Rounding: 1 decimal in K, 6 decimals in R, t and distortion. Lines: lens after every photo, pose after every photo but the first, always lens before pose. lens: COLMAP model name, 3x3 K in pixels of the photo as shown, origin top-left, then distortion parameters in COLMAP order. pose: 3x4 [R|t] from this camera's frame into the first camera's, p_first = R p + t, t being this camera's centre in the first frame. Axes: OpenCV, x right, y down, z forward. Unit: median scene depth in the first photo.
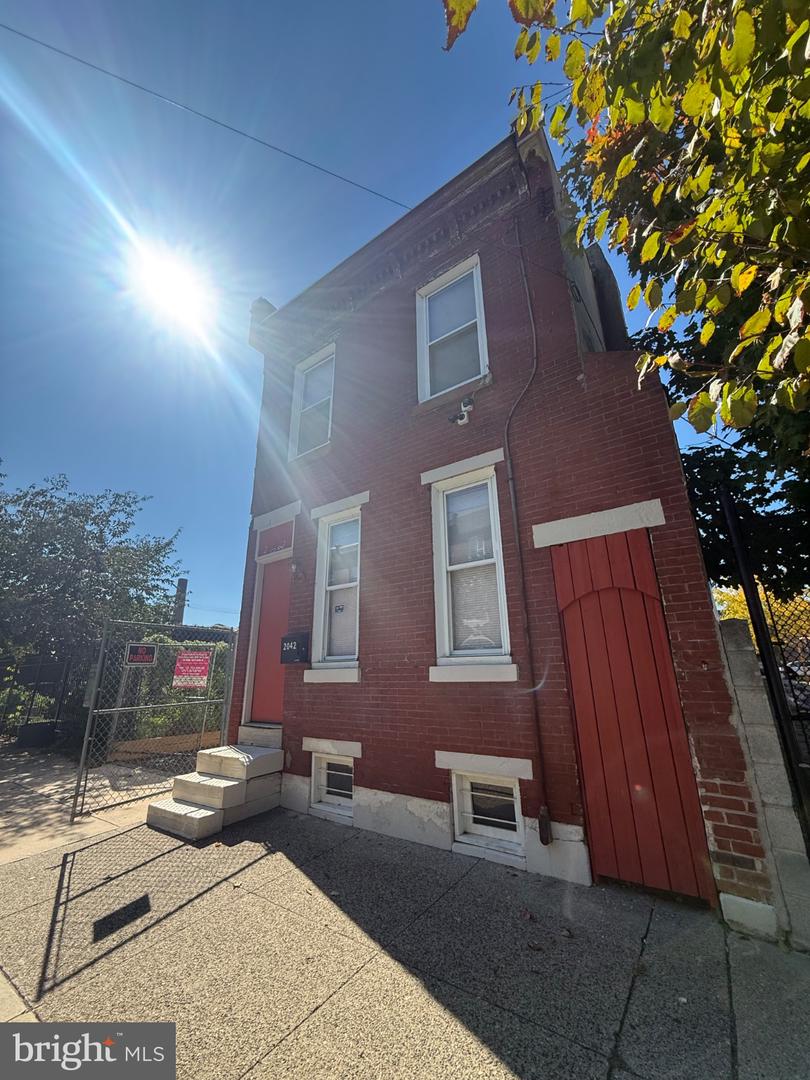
lens RADIAL K [[430.7, 0, 404.8], [0, 430.7, 538.5], [0, 0, 1]] dist [-0.001910, -0.000065]
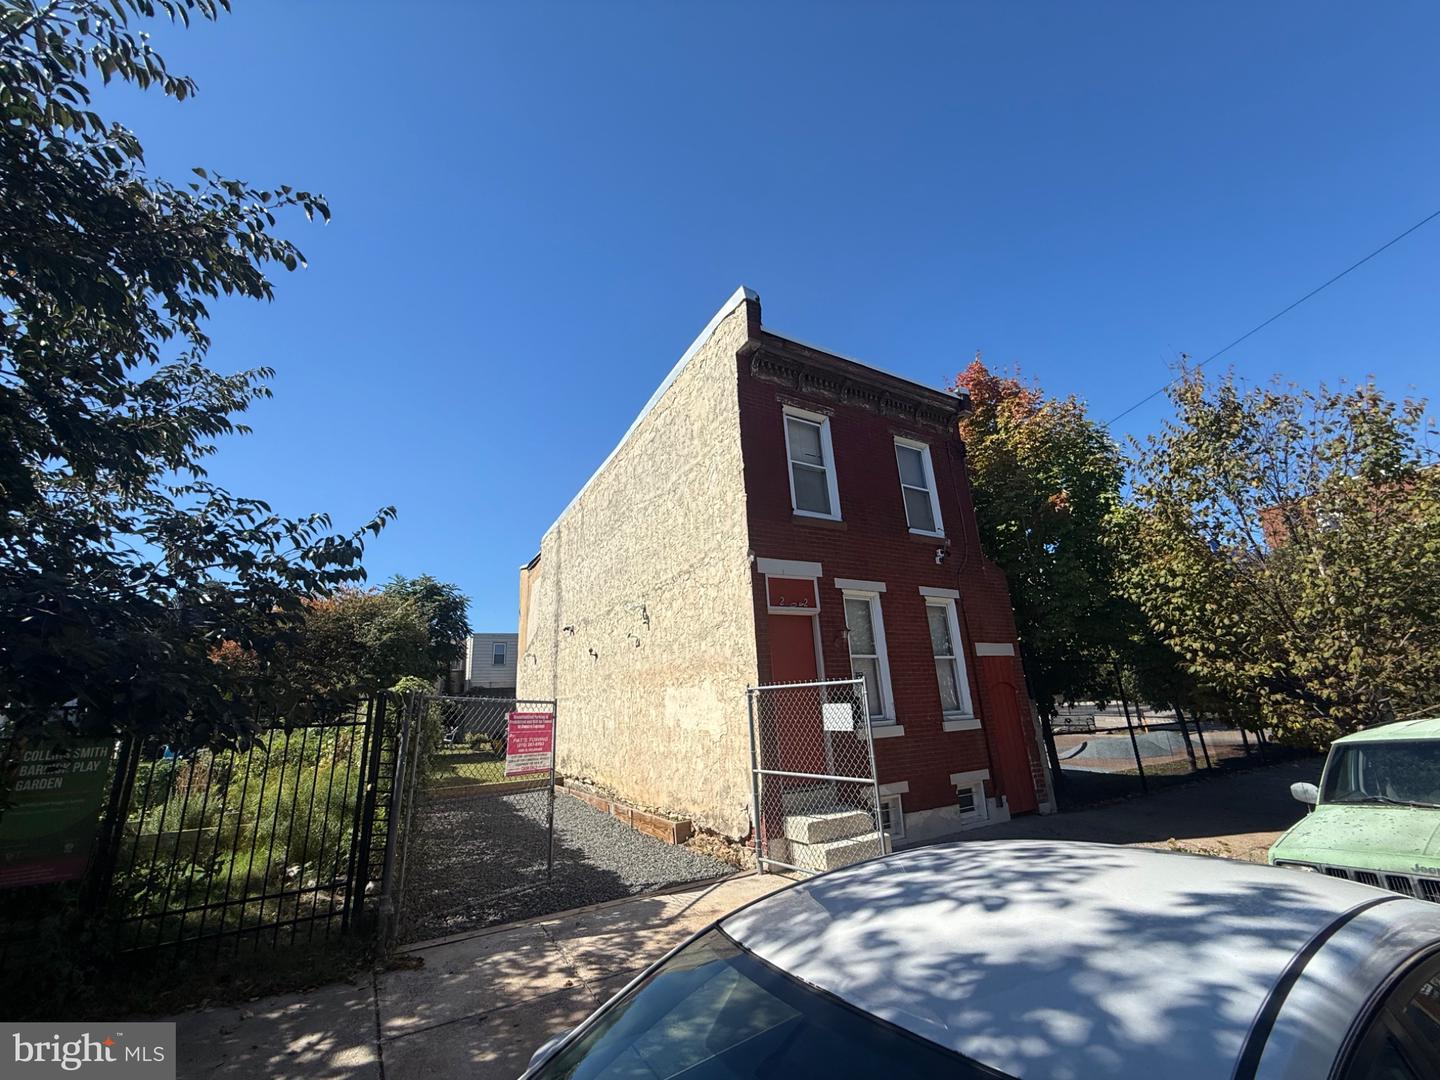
lens RADIAL K [[574.3, 0, 714.9], [0, 574.3, 541.7], [0, 0, 1]] dist [-0.001910, -0.000065]
pose [[0.399784, 0.253439, 0.880875, -2.412392], [-0.238081, 0.956743, -0.167215, 0.231412], [-0.885150, -0.142870, 0.442830, 0.964631]]
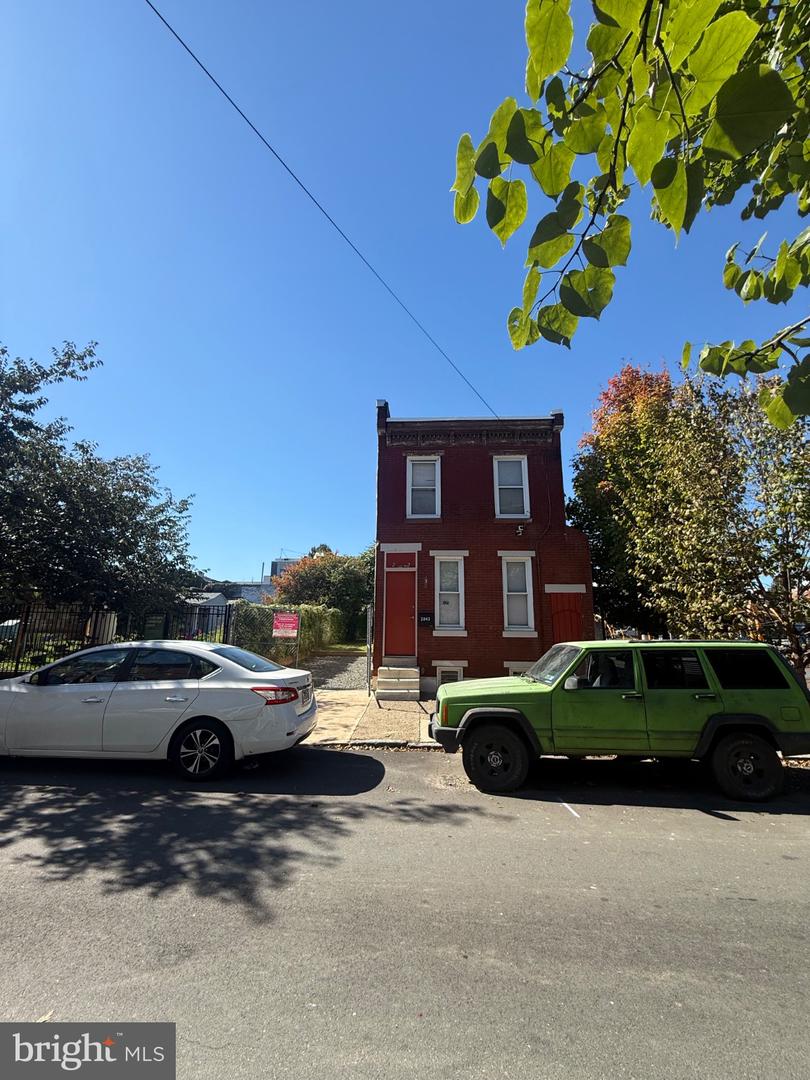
lens RADIAL K [[430.7, 0, 403.2], [0, 430.7, 537.5], [0, 0, 1]] dist [-0.001910, -0.000065]
pose [[0.835447, 0.137322, 0.532138, -2.052616], [-0.189546, 0.980864, 0.044464, -0.284206], [-0.515850, -0.138012, 0.845489, -0.885162]]
